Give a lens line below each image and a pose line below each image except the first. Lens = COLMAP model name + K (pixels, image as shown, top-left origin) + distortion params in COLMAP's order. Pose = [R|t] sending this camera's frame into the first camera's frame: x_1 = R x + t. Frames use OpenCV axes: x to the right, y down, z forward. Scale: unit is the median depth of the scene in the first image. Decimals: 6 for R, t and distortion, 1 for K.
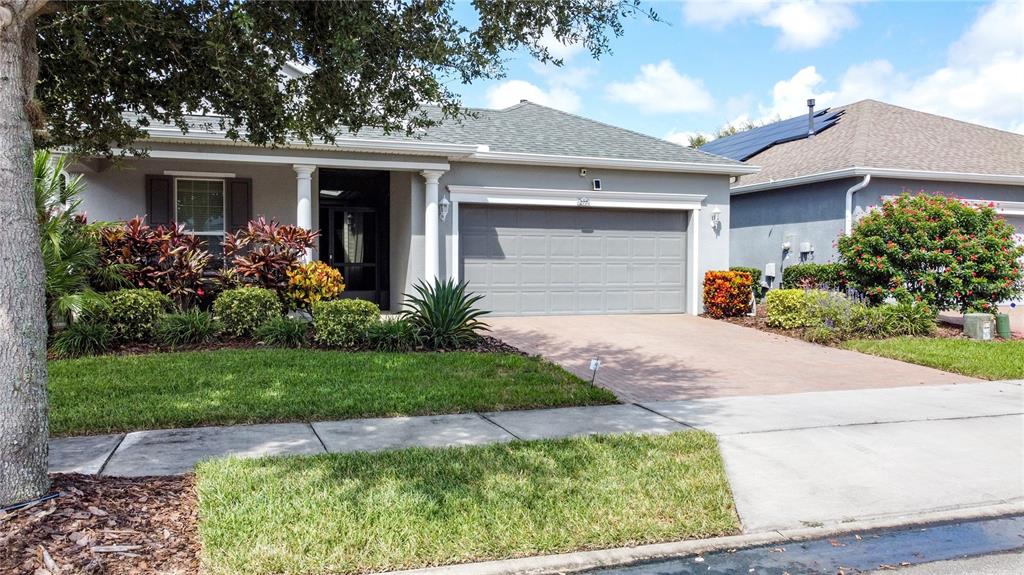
lens RADIAL K [[772.7, 0, 512.0], [0, 772.7, 287.5], [0, 0, 1]] dist [-0.000868, -0.007831]
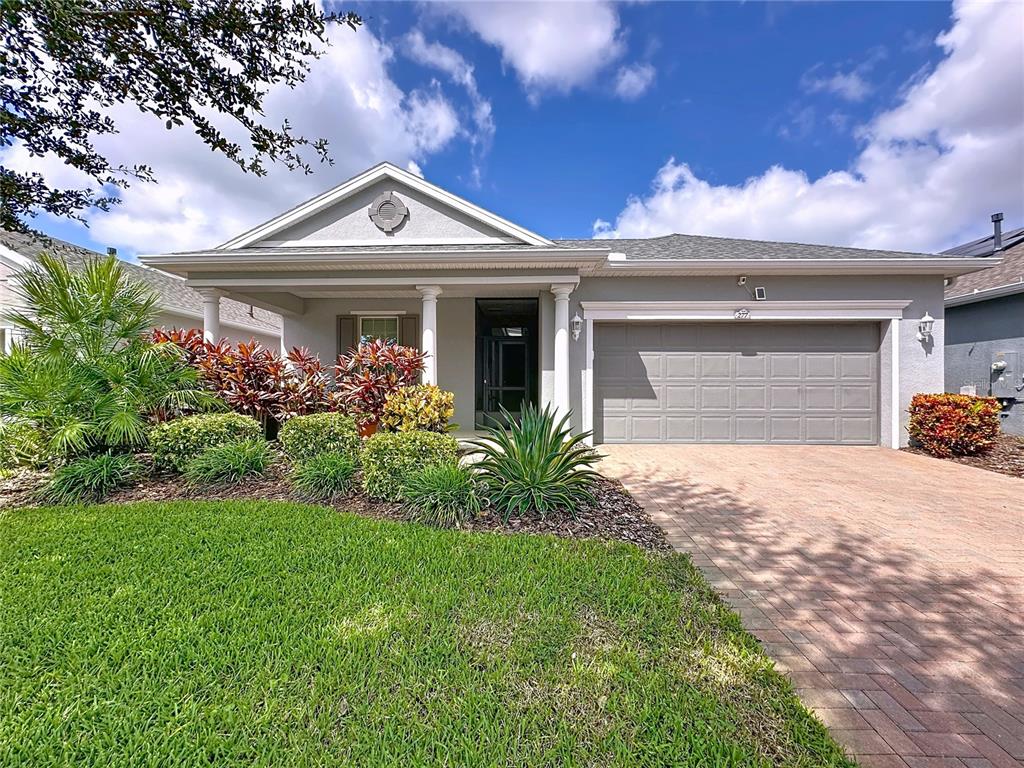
lens RADIAL K [[414.3, 0, 510.5], [0, 414.3, 387.5], [0, 0, 1]] dist [-0.006769, -0.000250]
pose [[0.929978, -0.003587, -0.367597, 0.019782], [-0.009147, 0.999417, -0.032892, -0.011362], [0.367501, 0.033951, 0.929403, 0.466429]]
